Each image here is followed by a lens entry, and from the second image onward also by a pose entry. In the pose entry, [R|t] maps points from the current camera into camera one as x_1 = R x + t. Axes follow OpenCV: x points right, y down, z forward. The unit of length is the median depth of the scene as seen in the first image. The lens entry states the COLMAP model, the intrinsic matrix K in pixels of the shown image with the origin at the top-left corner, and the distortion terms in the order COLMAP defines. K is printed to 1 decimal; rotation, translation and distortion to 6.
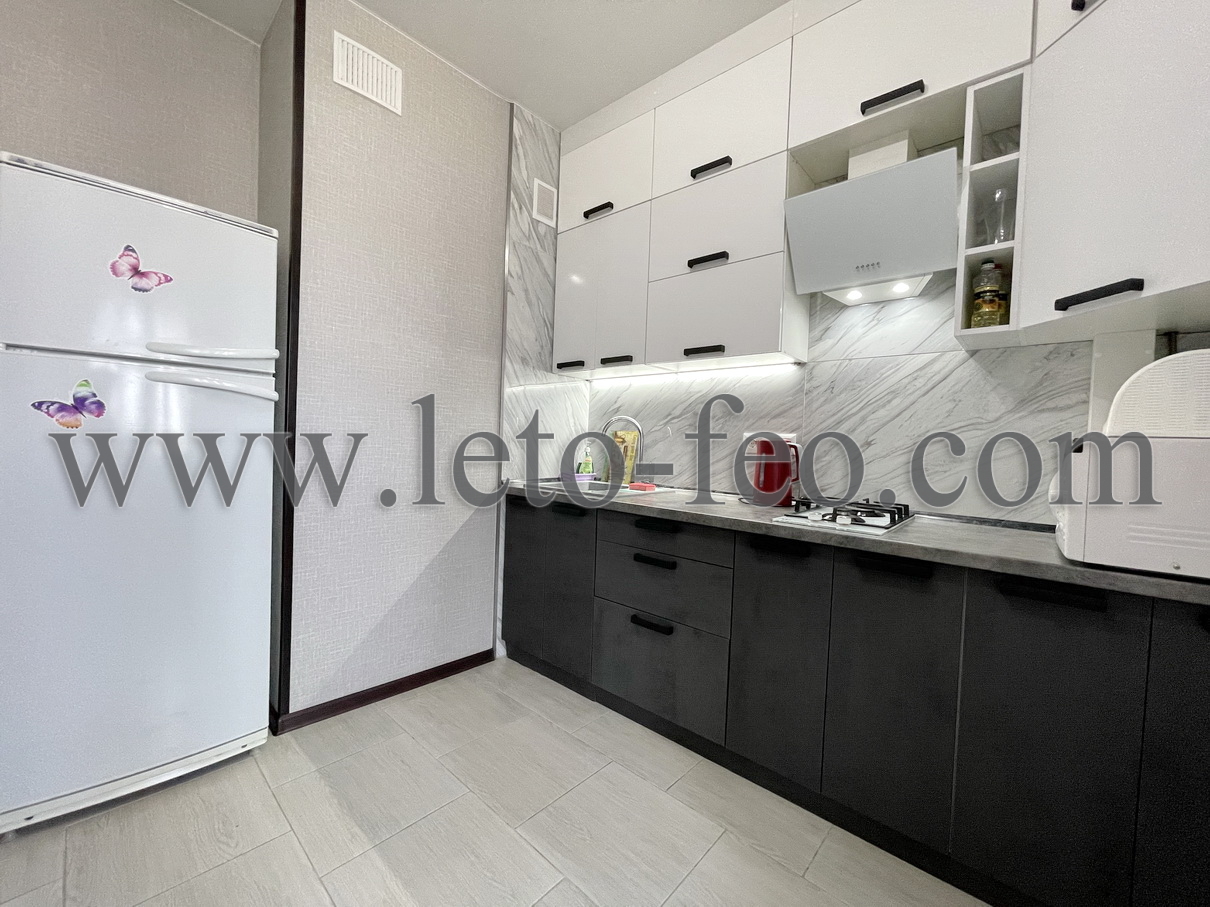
lens RADIAL K [[487.5, 0, 604.9], [0, 487.5, 454.3], [0, 0, 1]] dist [0.002203, 0.000120]
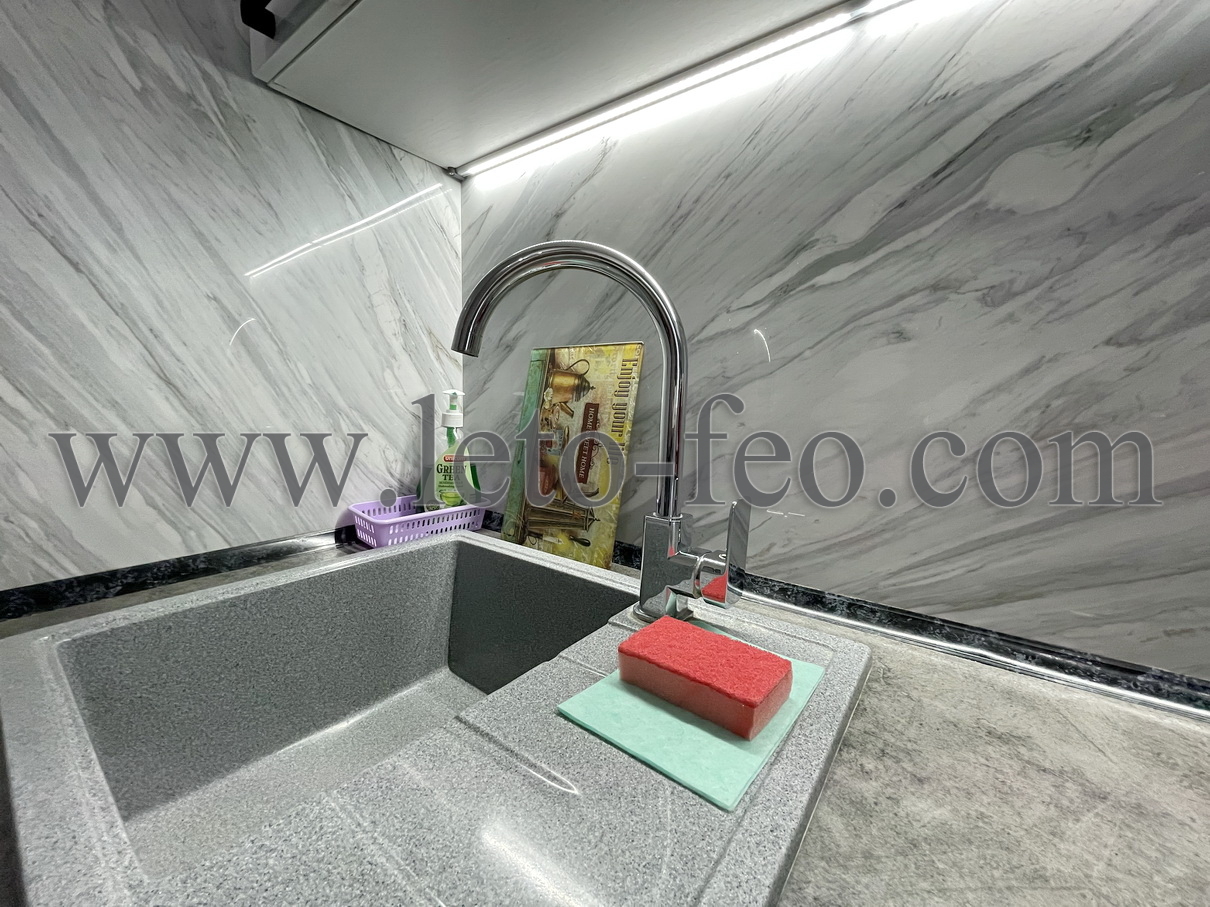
lens RADIAL K [[487.5, 0, 603.0], [0, 487.5, 453.1], [0, 0, 1]] dist [0.002203, 0.000120]
pose [[0.997312, -0.023709, 0.069323, 0.031425], [0.016799, 0.994984, 0.098617, -0.016615], [-0.071313, -0.097188, 0.992708, 0.757986]]
